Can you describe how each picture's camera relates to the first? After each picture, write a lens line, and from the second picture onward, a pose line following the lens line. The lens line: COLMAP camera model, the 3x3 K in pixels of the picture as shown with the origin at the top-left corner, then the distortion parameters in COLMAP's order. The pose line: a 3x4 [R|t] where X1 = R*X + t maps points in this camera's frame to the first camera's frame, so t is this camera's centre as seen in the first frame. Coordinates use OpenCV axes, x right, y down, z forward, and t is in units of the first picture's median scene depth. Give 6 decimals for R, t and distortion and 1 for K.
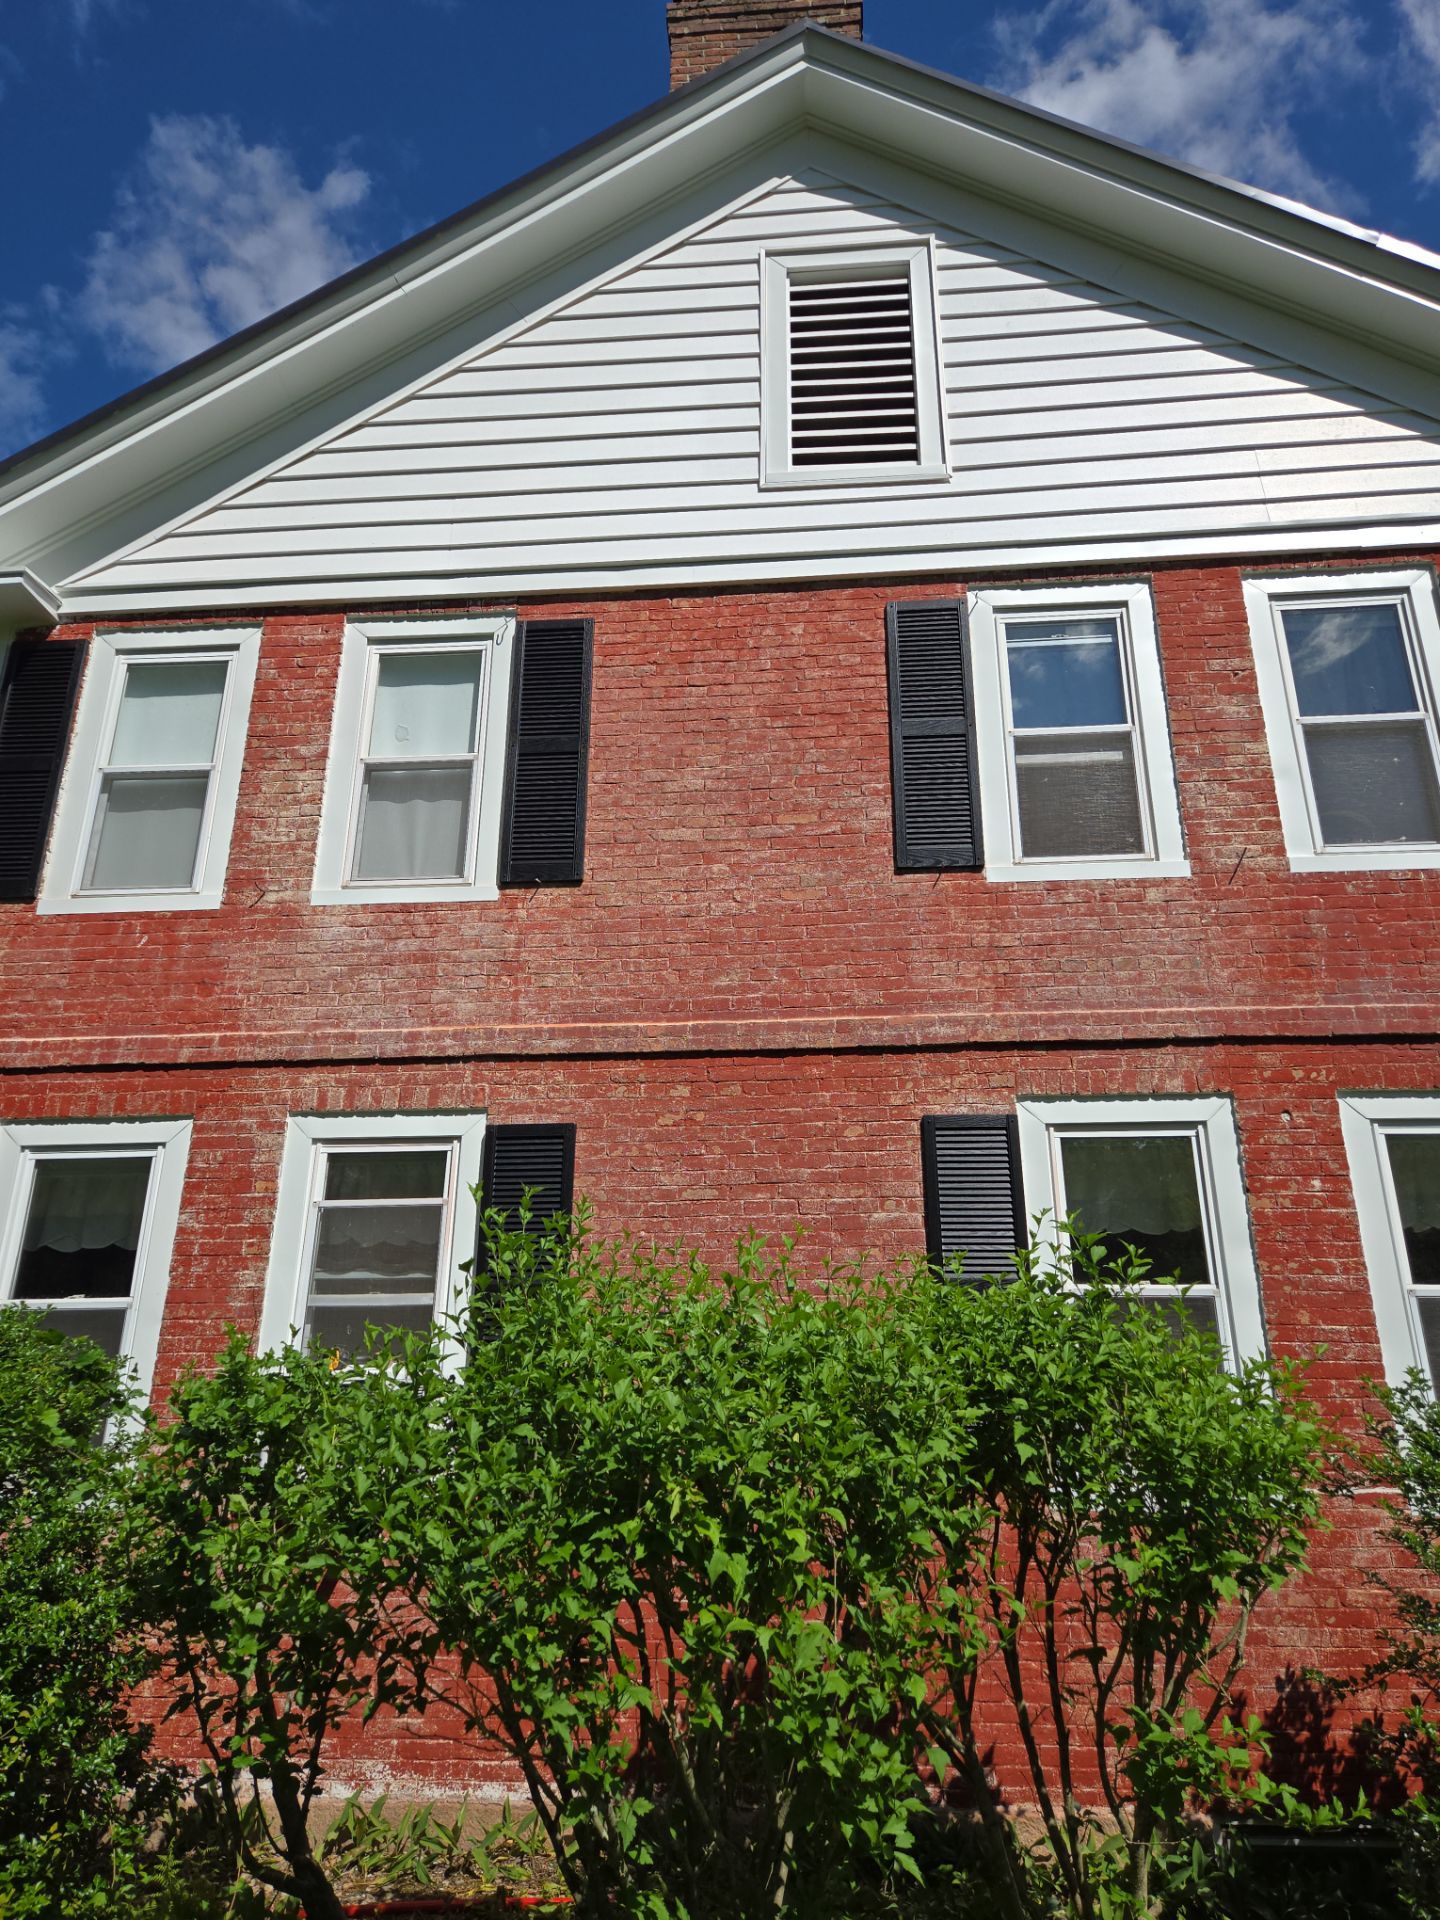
lens RADIAL K [[1344.9, 0, 720.0], [0, 1344.9, 960.0], [0, 0, 1]] dist [0.049420, -0.001961]
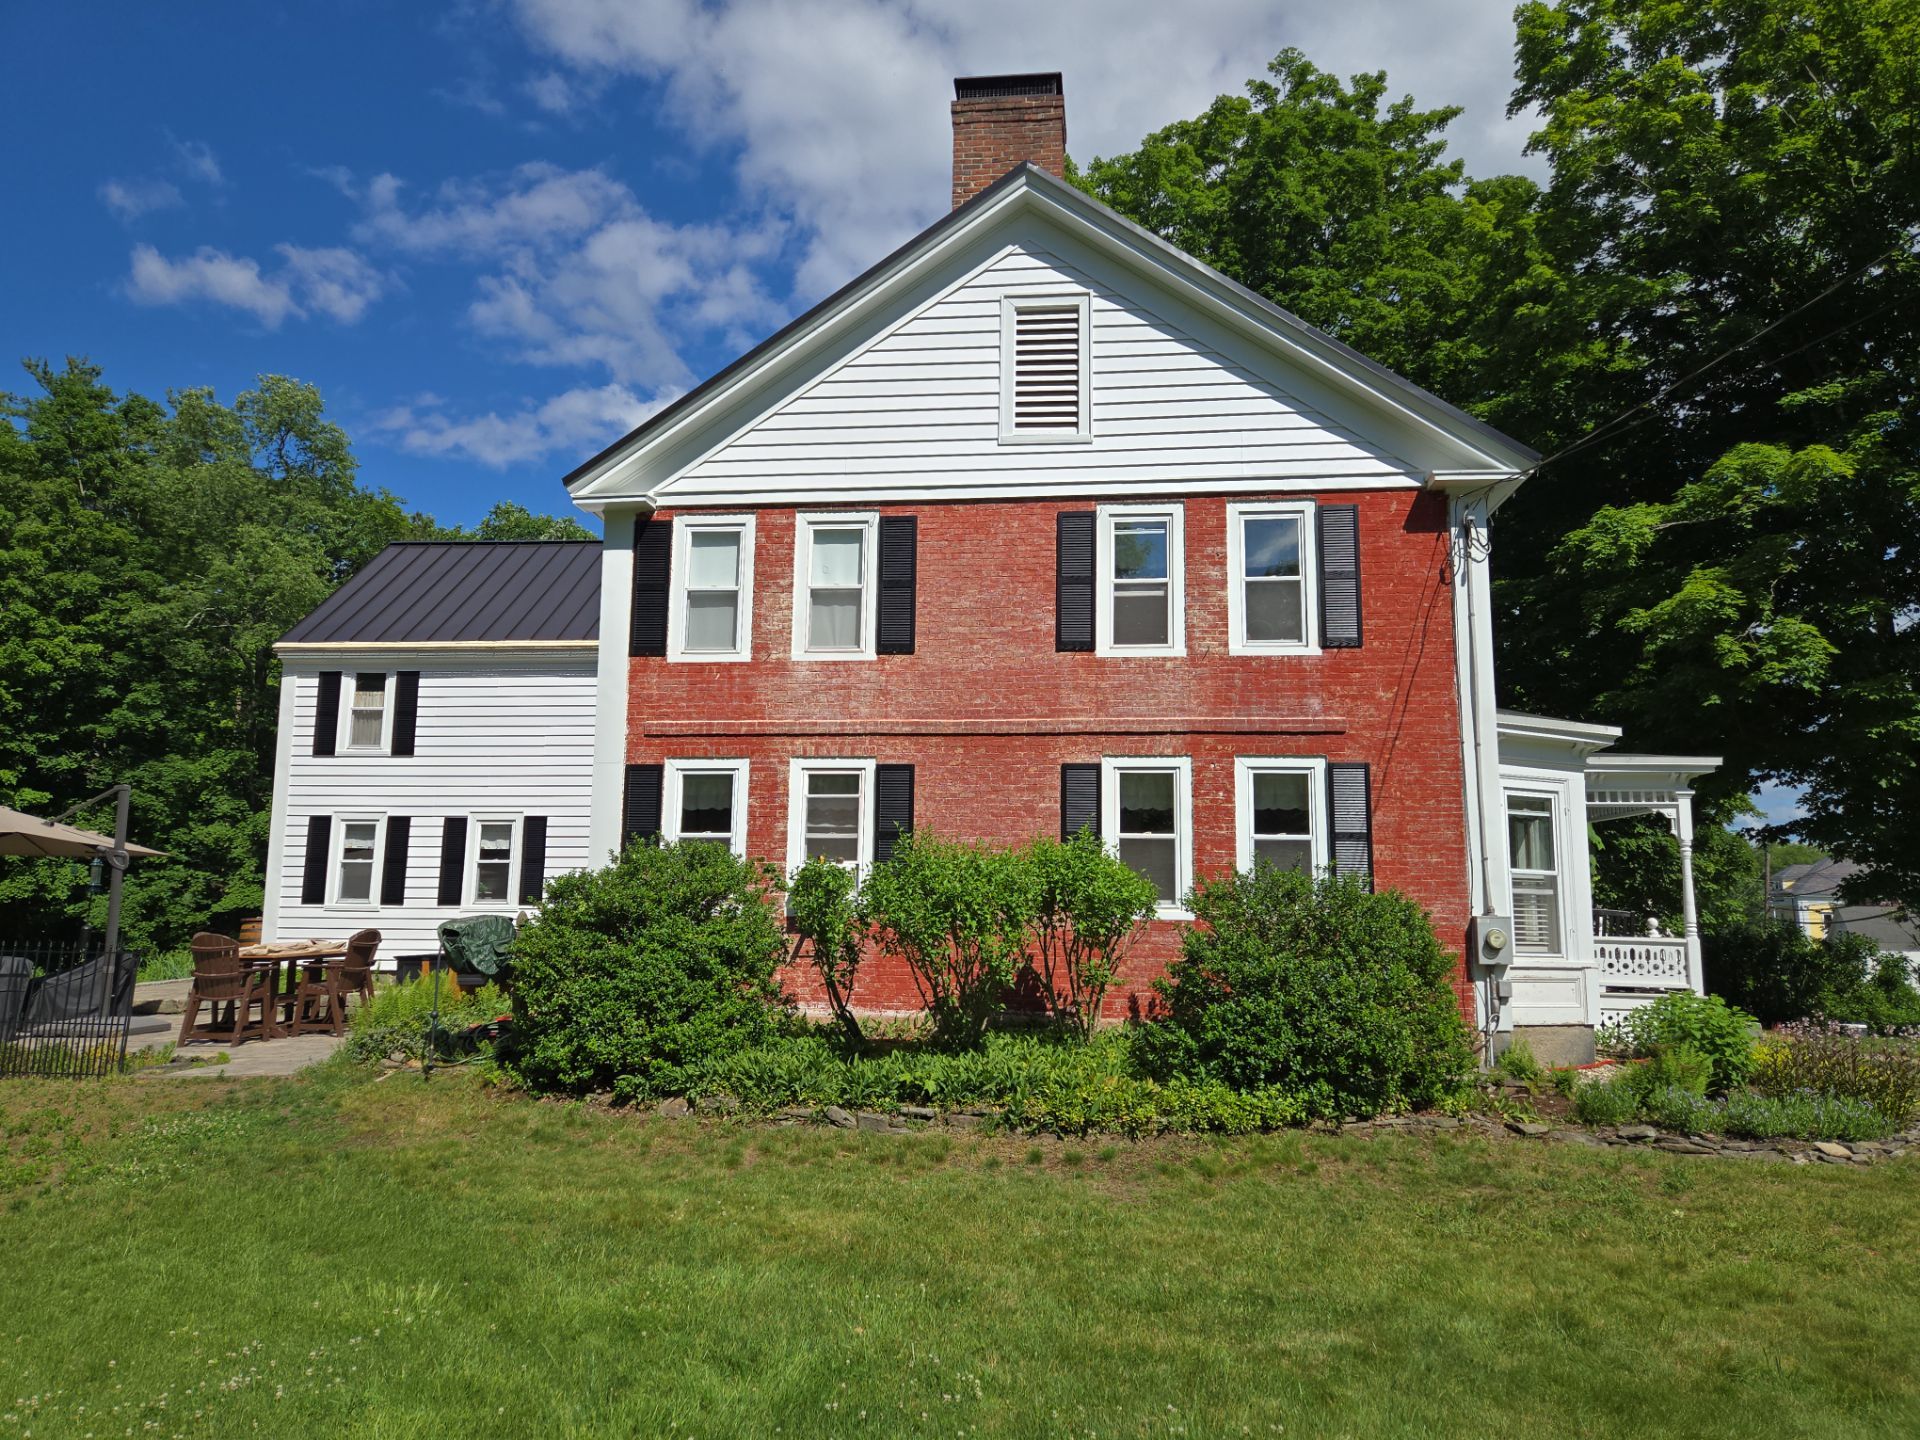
lens RADIAL K [[1344.9, 0, 960.0], [0, 1344.9, 720.0], [0, 0, 1]] dist [0.049420, -0.001961]
pose [[0.999626, 0.005700, -0.026759, 0.032094], [0.000262, 0.976024, 0.217665, -0.436532], [0.027358, -0.217590, 0.975657, -1.192061]]
